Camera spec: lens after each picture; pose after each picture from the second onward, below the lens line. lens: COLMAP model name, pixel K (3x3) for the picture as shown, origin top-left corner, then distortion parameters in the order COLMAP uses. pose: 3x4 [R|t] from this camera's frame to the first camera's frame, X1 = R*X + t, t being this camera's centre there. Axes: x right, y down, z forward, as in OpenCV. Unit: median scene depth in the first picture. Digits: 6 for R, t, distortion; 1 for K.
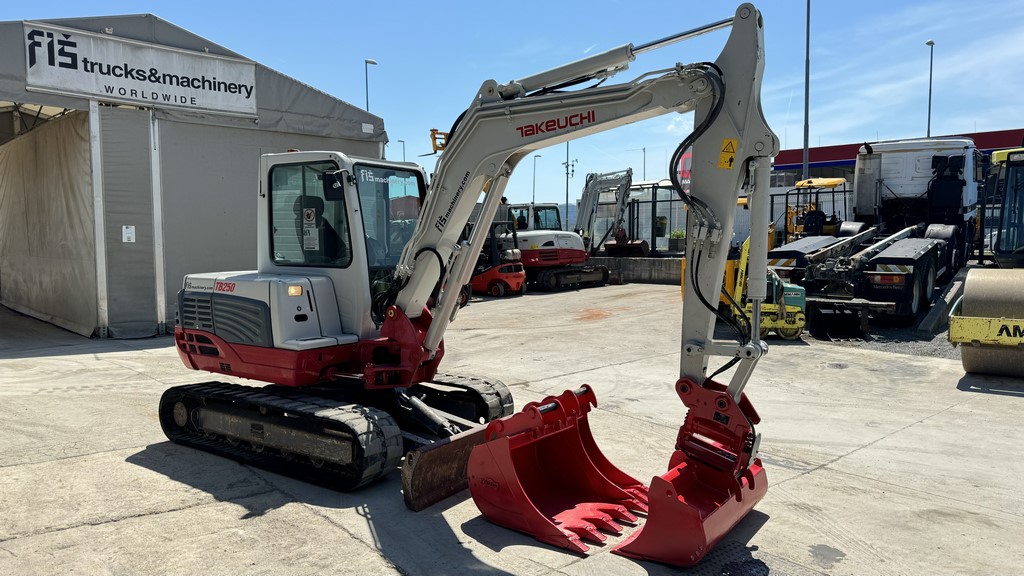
lens RADIAL K [[729.1, 0, 511.7], [0, 729.1, 285.1], [0, 0, 1]] dist [0.030838, -0.022849]
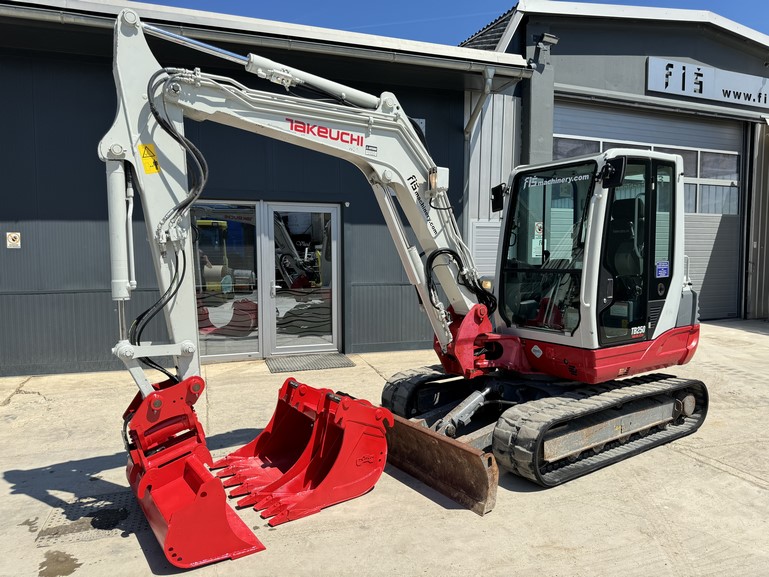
lens RADIAL K [[541.1, 0, 389.2], [0, 541.1, 286.6], [0, 0, 1]] dist [-0.013796, -0.000690]
pose [[-0.374062, 0.059672, -0.925482, 0.723908], [-0.050166, 0.995165, 0.084441, -0.066886], [0.926046, 0.078014, -0.369260, 1.319278]]
